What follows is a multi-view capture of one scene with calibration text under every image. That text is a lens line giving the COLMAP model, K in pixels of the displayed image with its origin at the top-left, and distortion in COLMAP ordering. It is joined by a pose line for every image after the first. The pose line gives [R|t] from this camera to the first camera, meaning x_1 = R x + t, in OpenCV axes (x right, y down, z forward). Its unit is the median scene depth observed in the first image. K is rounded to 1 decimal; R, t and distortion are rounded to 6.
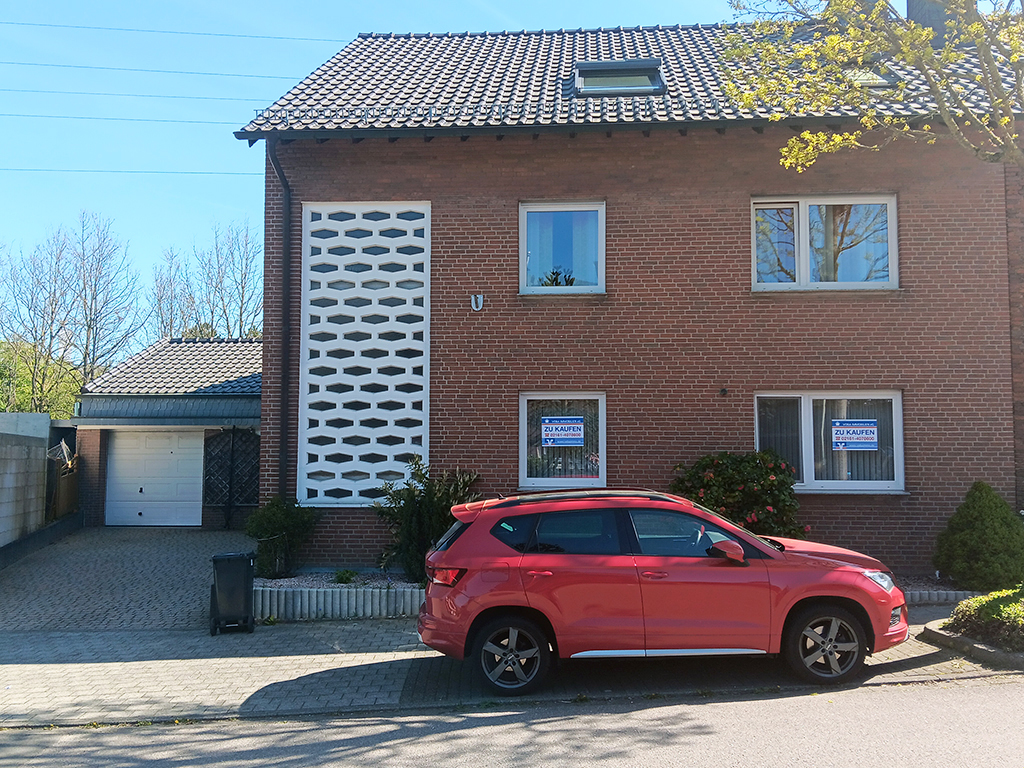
lens RADIAL K [[802.3, 0, 516.3], [0, 802.3, 382.4], [0, 0, 1]] dist [0.068619, -0.101658]
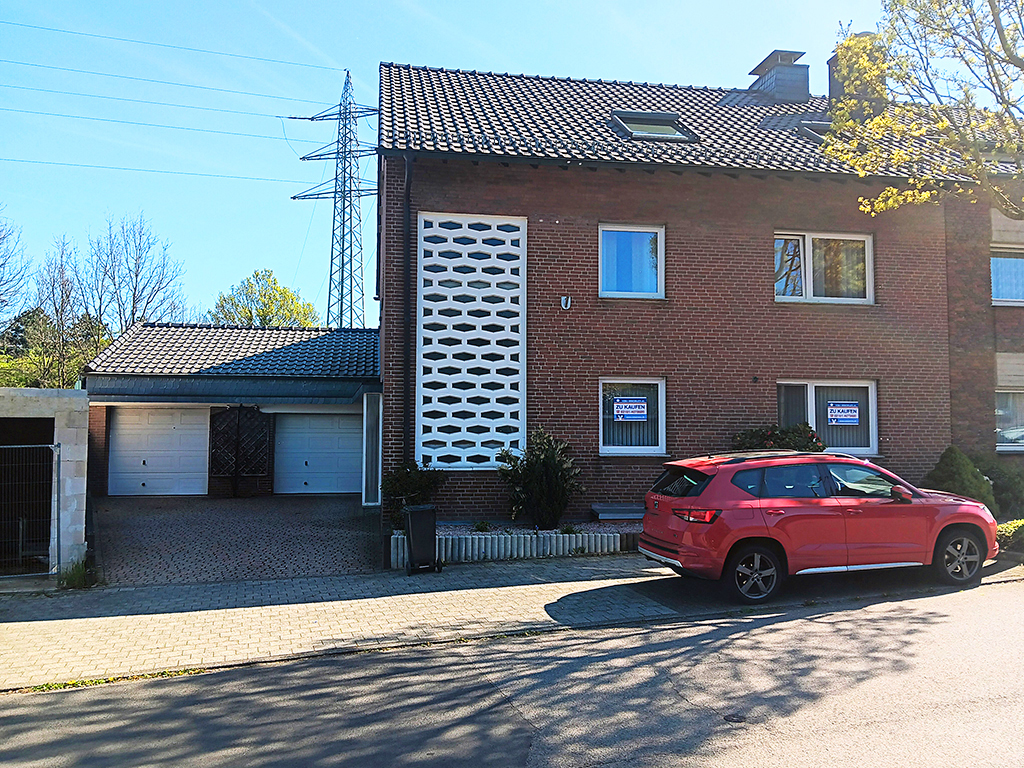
lens RADIAL K [[712.8, 0, 443.3], [0, 712.8, 380.8], [0, 0, 1]] dist [0.061487, -0.067697]
pose [[0.979848, 0.017016, 0.199019, -0.440121], [-0.019152, 0.999778, 0.008814, 0.013111], [-0.198824, -0.012448, 0.979956, -0.028702]]
